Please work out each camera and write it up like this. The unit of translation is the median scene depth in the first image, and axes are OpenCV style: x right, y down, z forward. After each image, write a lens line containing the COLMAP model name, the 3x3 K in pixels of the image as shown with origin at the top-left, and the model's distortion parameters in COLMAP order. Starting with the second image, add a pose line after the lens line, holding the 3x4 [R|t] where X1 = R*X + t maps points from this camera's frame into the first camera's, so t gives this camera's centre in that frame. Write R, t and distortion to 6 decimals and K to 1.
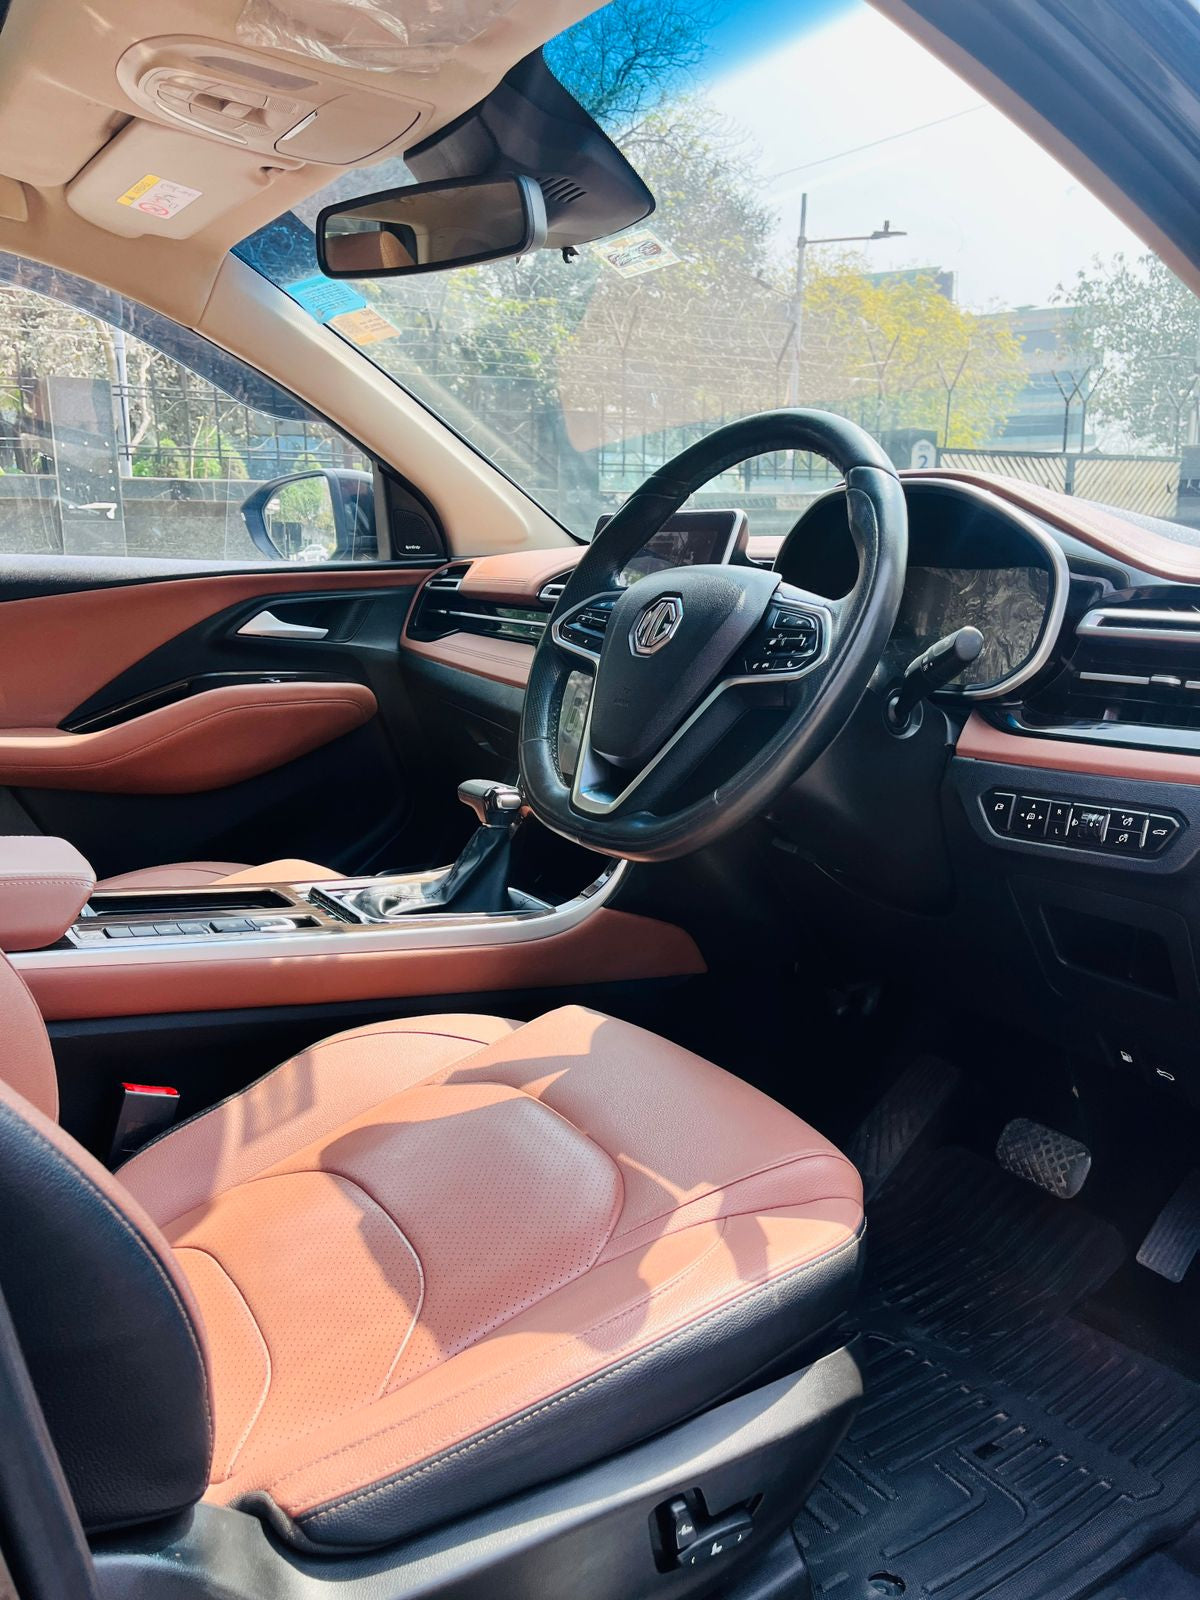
lens RADIAL K [[1237.8, 0, 600.0], [0, 1237.8, 800.0], [0, 0, 1]] dist [0.039181, -0.068973]
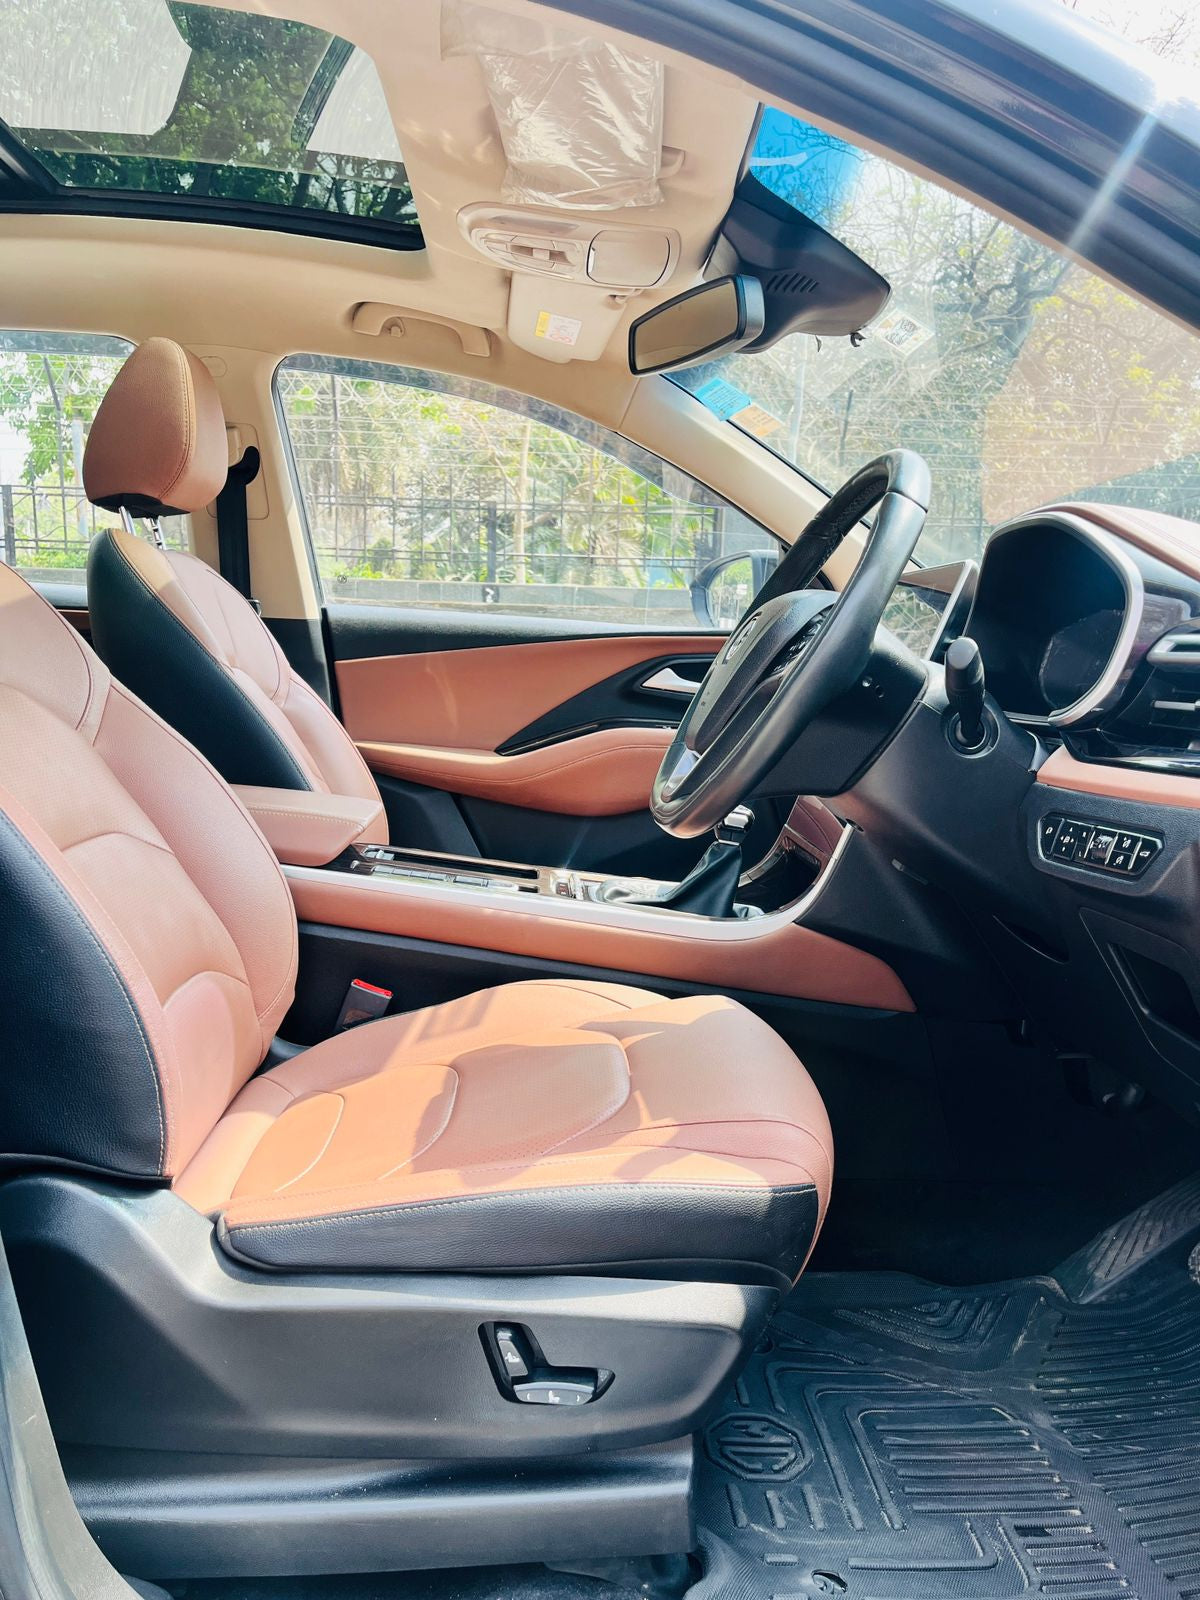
lens RADIAL K [[1237.8, 0, 600.0], [0, 1237.8, 800.0], [0, 0, 1]] dist [0.039181, -0.068973]
pose [[0.862829, 0.087010, -0.497951, 0.466798], [-0.133278, 0.989377, -0.058058, 0.080242], [0.487609, 0.116460, 0.865260, -0.030678]]
